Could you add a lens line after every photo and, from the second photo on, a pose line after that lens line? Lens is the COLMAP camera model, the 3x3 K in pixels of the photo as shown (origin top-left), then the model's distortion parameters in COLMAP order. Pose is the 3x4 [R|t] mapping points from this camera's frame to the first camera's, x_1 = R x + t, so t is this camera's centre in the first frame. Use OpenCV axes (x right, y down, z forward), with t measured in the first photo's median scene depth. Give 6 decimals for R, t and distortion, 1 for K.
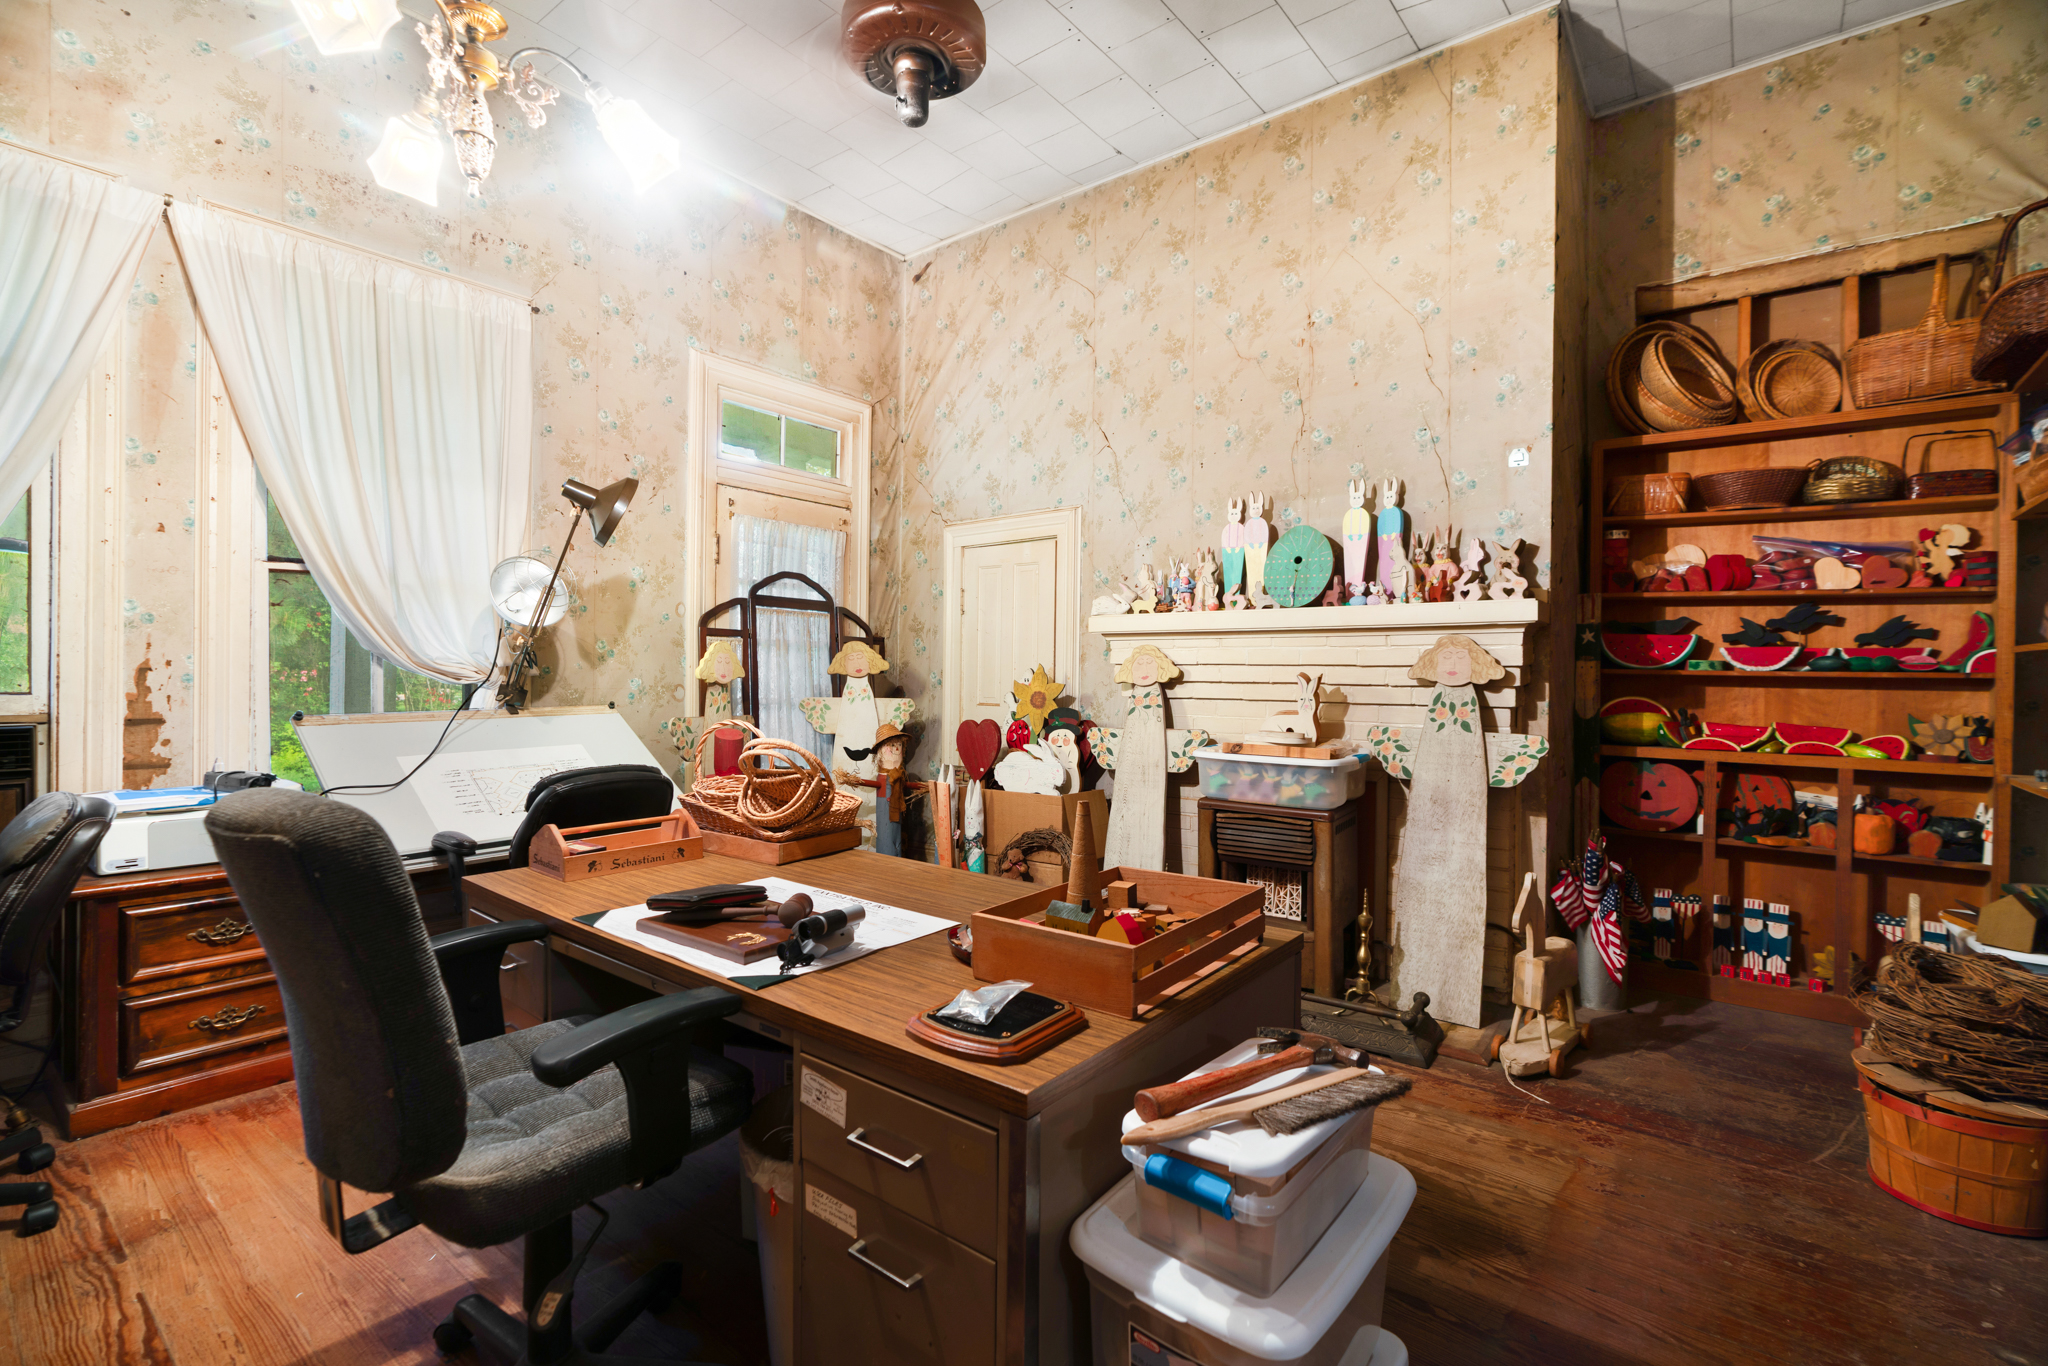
lens RADIAL K [[918.6, 0, 1014.3], [0, 918.6, 692.9], [0, 0, 1]] dist [0.001330, 0.000087]
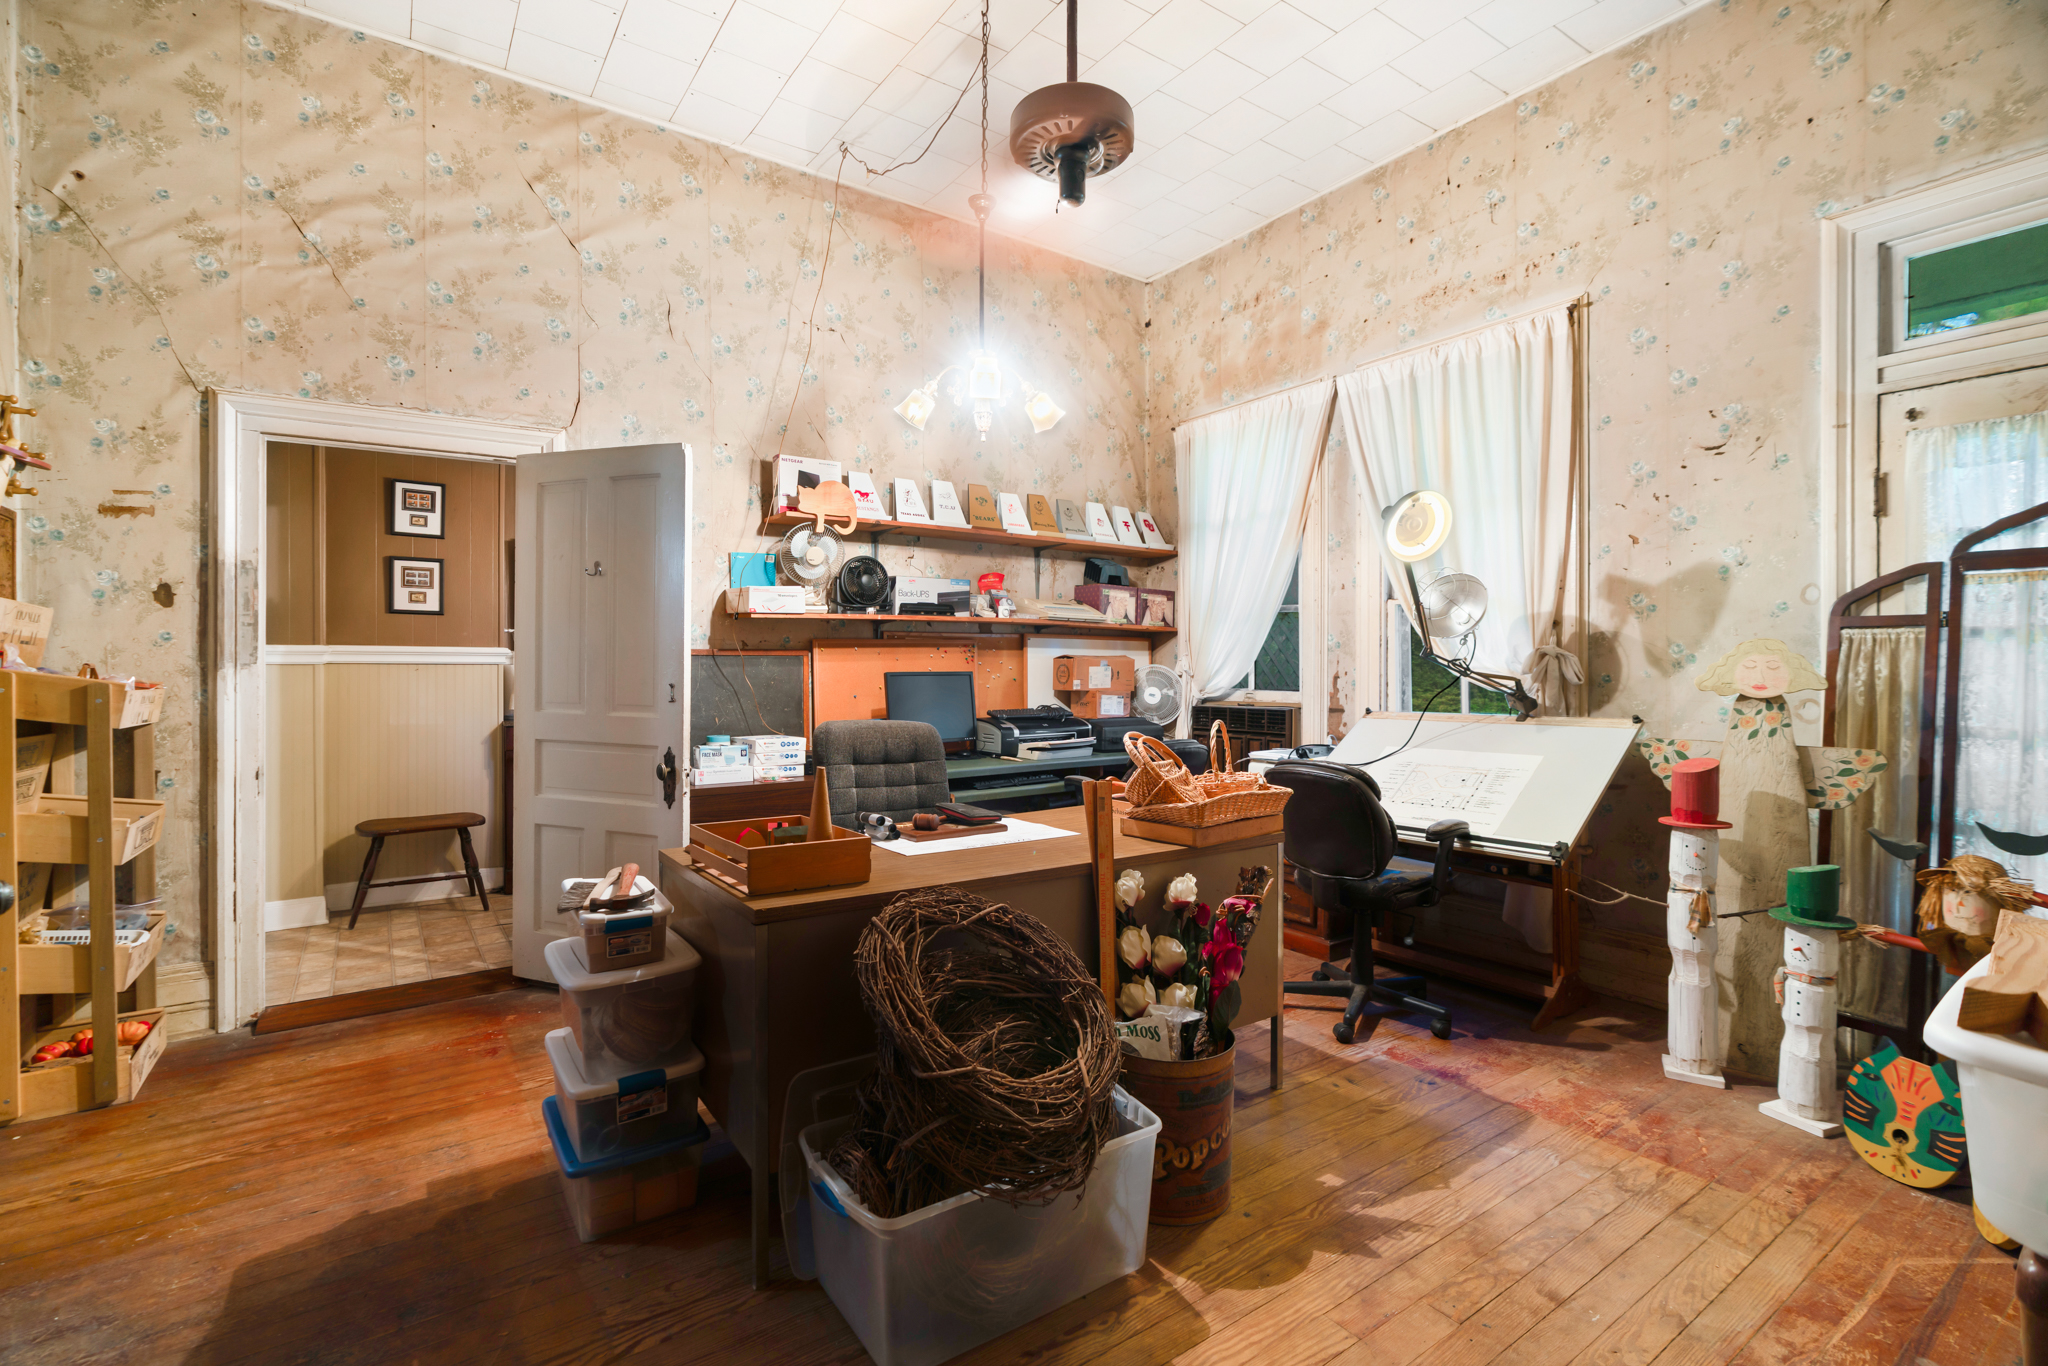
lens RADIAL K [[918.6, 0, 1014.3], [0, 918.6, 692.9], [0, 0, 1]] dist [0.001330, 0.000087]
pose [[-0.283321, 0.018397, -0.958849, 0.522648], [-0.022319, 0.999419, 0.025770, -0.019434], [0.958765, 0.028702, -0.282746, 0.644204]]
